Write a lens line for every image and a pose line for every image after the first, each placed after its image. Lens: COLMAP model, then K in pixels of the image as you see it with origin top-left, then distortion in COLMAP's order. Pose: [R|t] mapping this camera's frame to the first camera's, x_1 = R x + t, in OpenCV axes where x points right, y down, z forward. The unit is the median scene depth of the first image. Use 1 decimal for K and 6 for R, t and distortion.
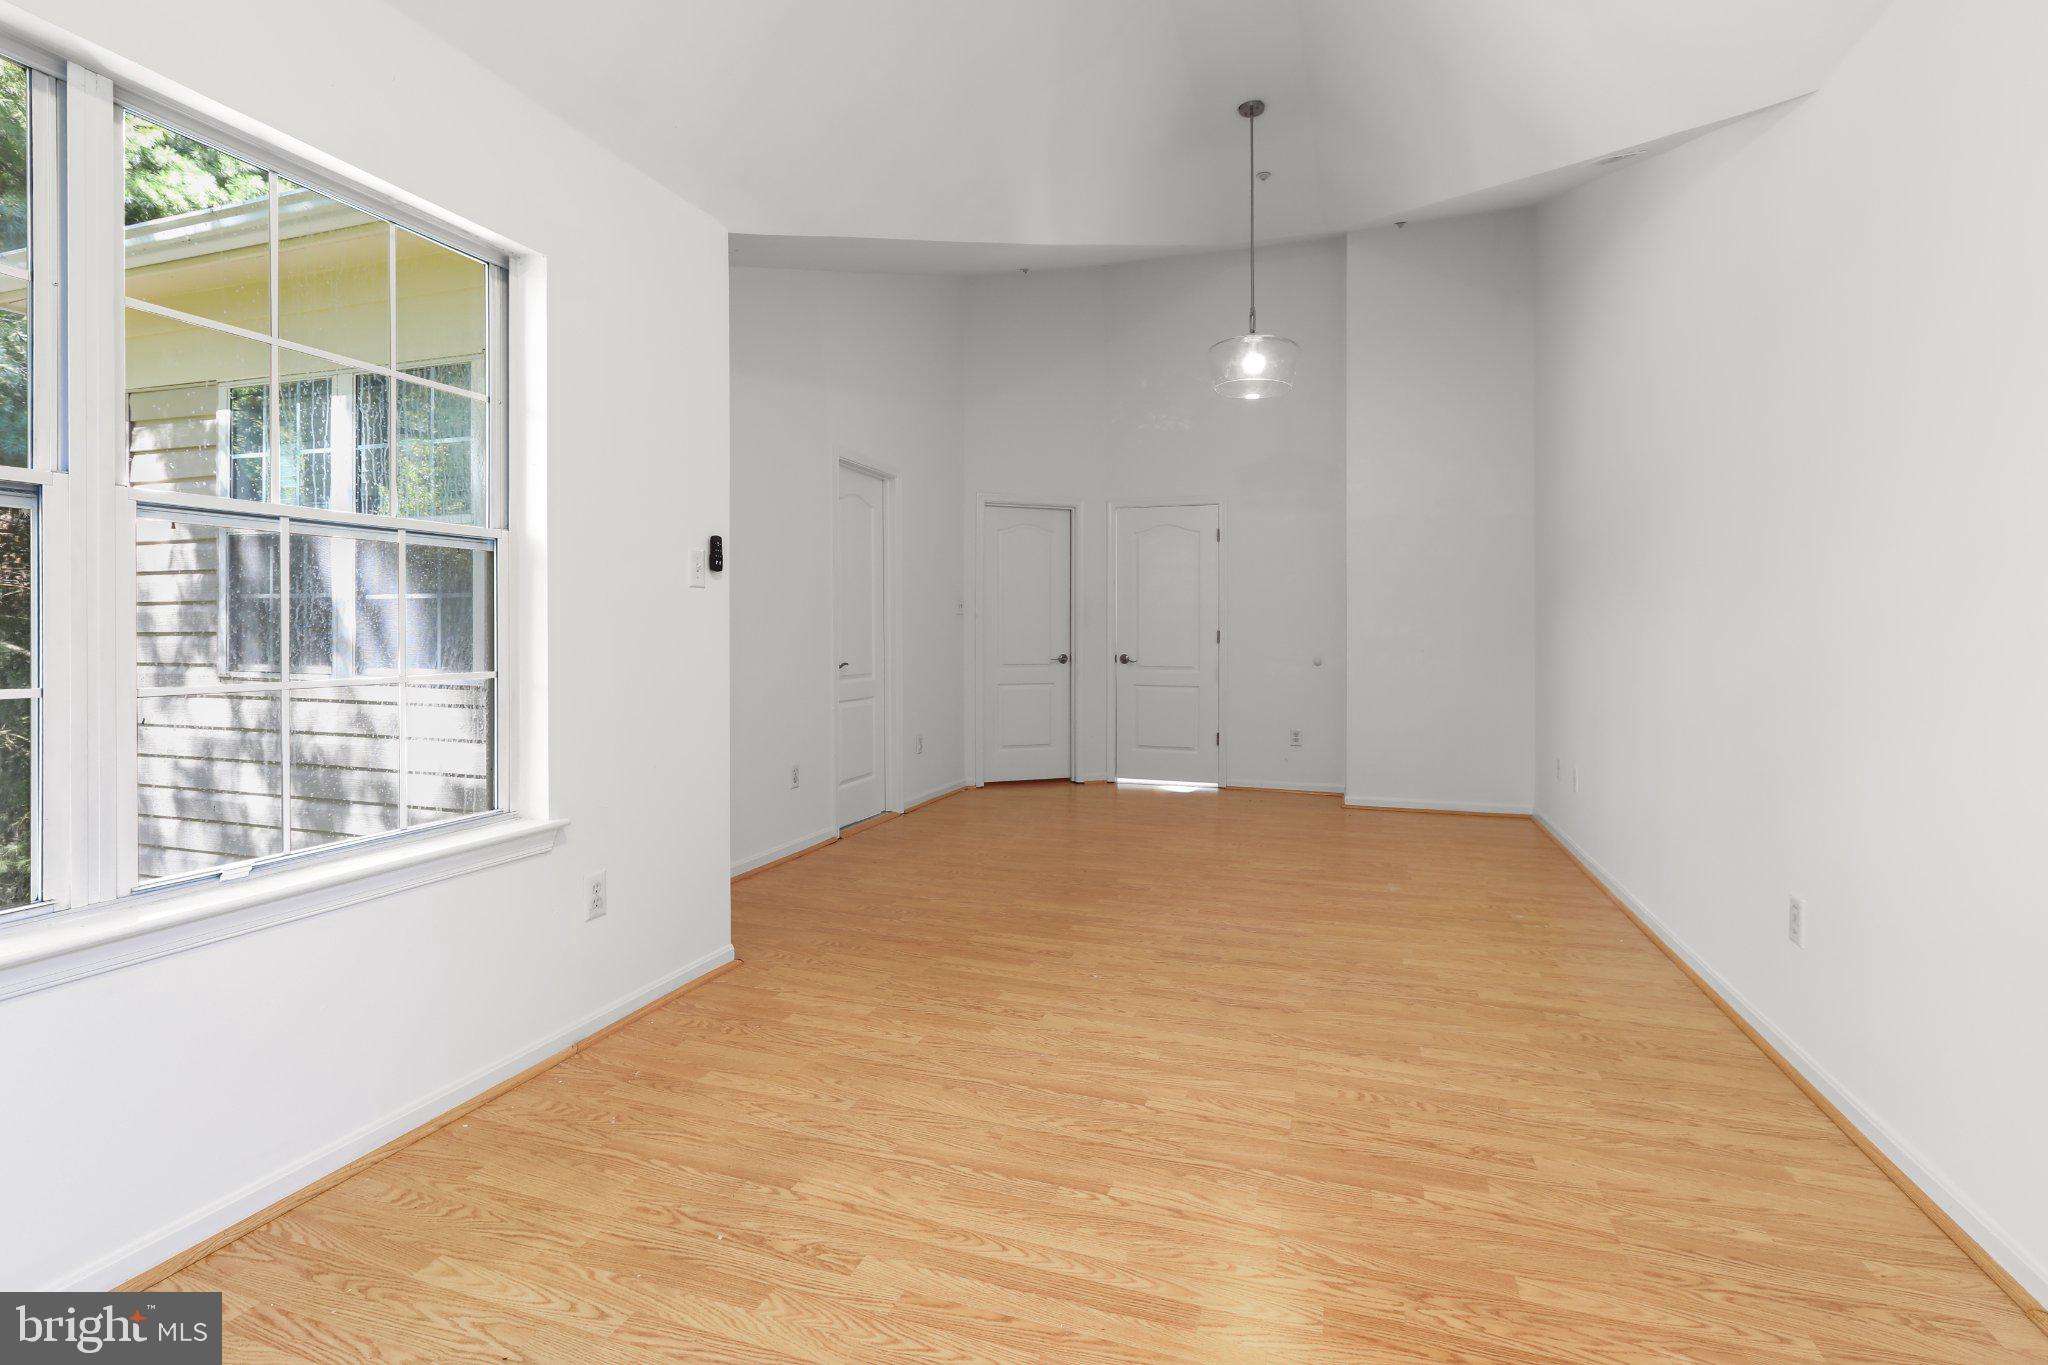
lens RADIAL K [[948.0, 0, 1023.0], [0, 948.0, 634.3], [0, 0, 1]] dist [-0.018091, -0.000037]
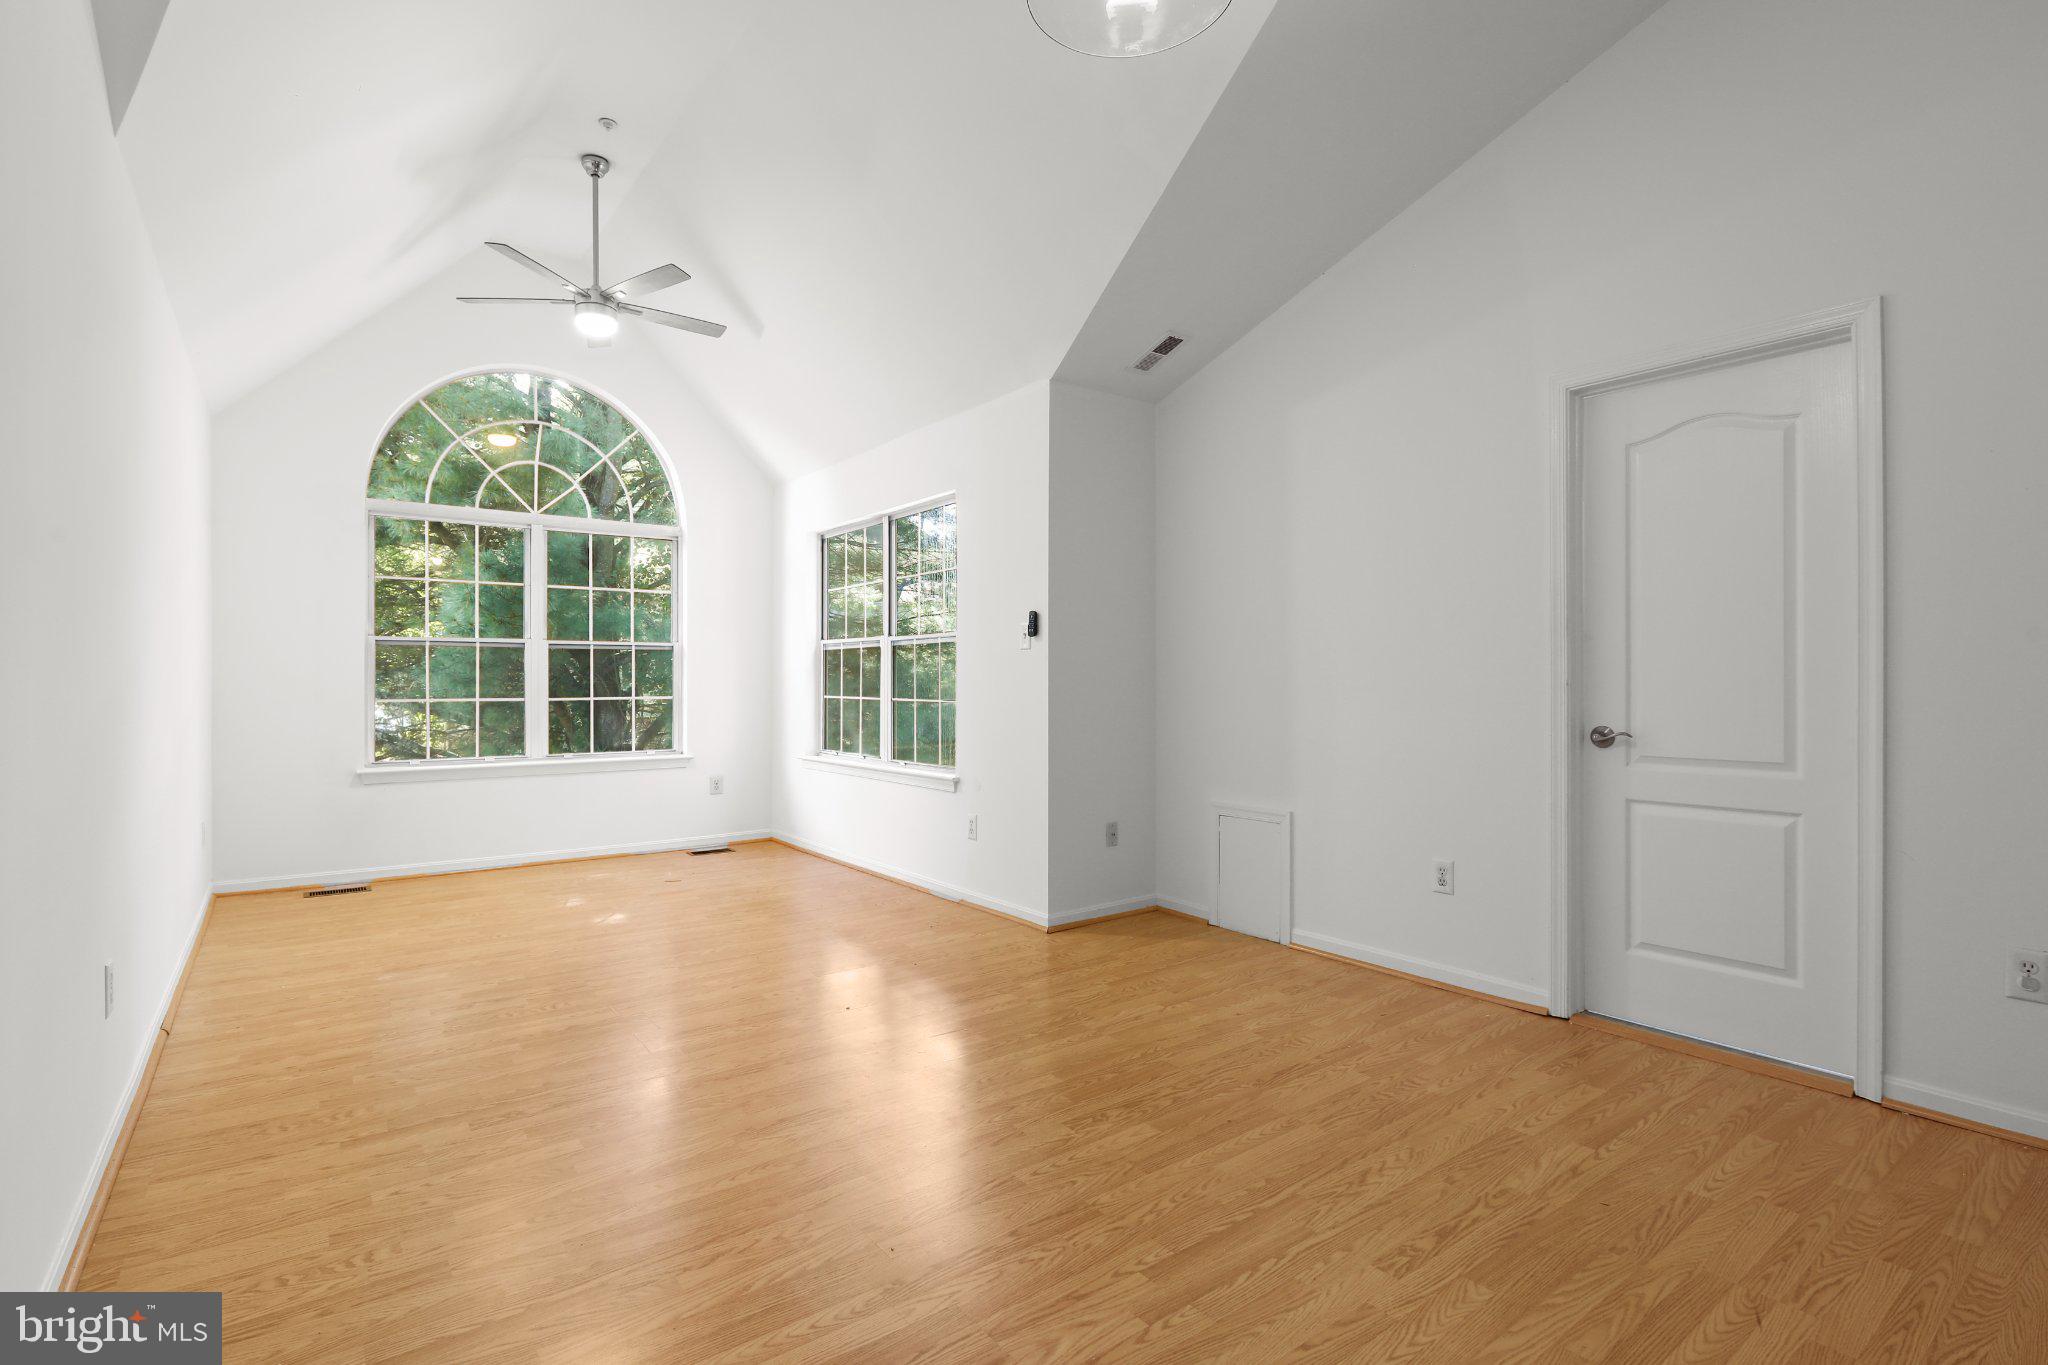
lens RADIAL K [[972.2, 0, 1020.5], [0, 972.2, 693.4], [0, 0, 1]] dist [-0.021019, -0.014131]
pose [[-0.564418, -0.003754, -0.825480, 1.027062], [-0.006658, 0.999978, 0.000005, 0.020409], [0.825462, 0.005499, -0.564431, 2.123504]]
